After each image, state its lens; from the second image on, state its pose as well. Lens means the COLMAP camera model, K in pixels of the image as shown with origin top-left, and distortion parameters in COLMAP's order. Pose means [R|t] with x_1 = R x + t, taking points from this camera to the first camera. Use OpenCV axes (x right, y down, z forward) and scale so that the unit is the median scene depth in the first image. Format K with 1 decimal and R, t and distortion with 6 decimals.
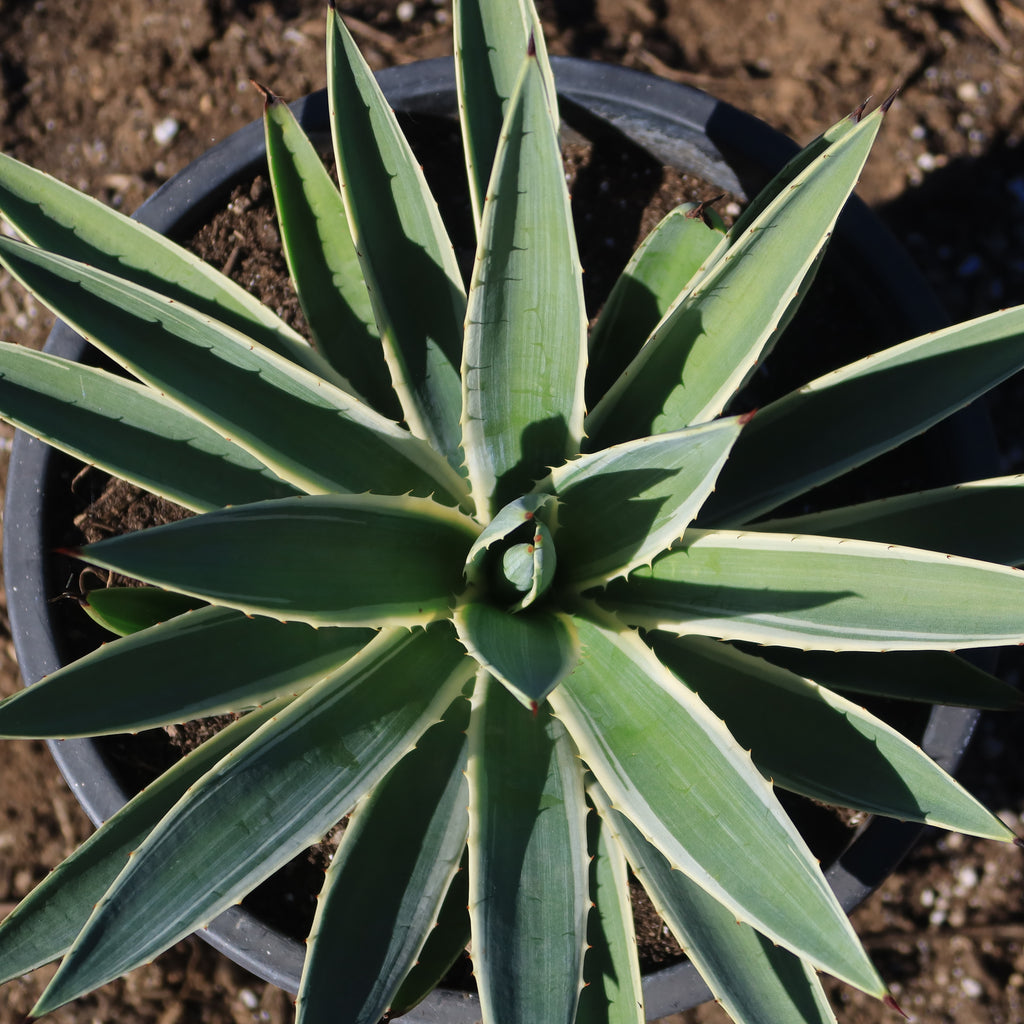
lens RADIAL K [[2995.7, 0, 506.9], [0, 2995.7, 511.6], [0, 0, 1]] dist [-0.006415, 0.000000]
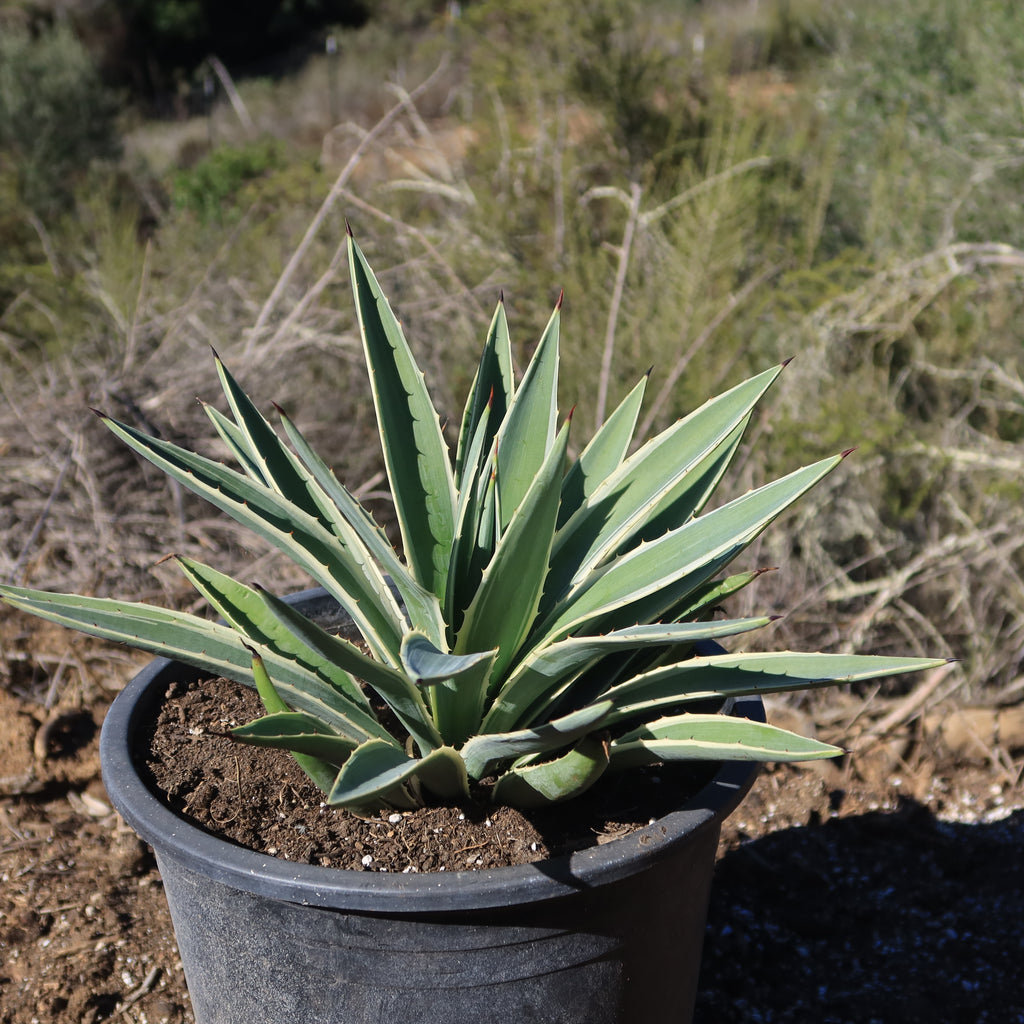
lens RADIAL K [[1642.8, 0, 507.6], [0, 1642.8, 516.5], [0, 0, 1]] dist [0.001243, 0.000000]
pose [[0.972838, -0.059944, 0.223593, -0.235025], [0.215110, 0.590955, -0.777496, 0.719790], [-0.085527, 0.804474, 0.587798, 0.469535]]
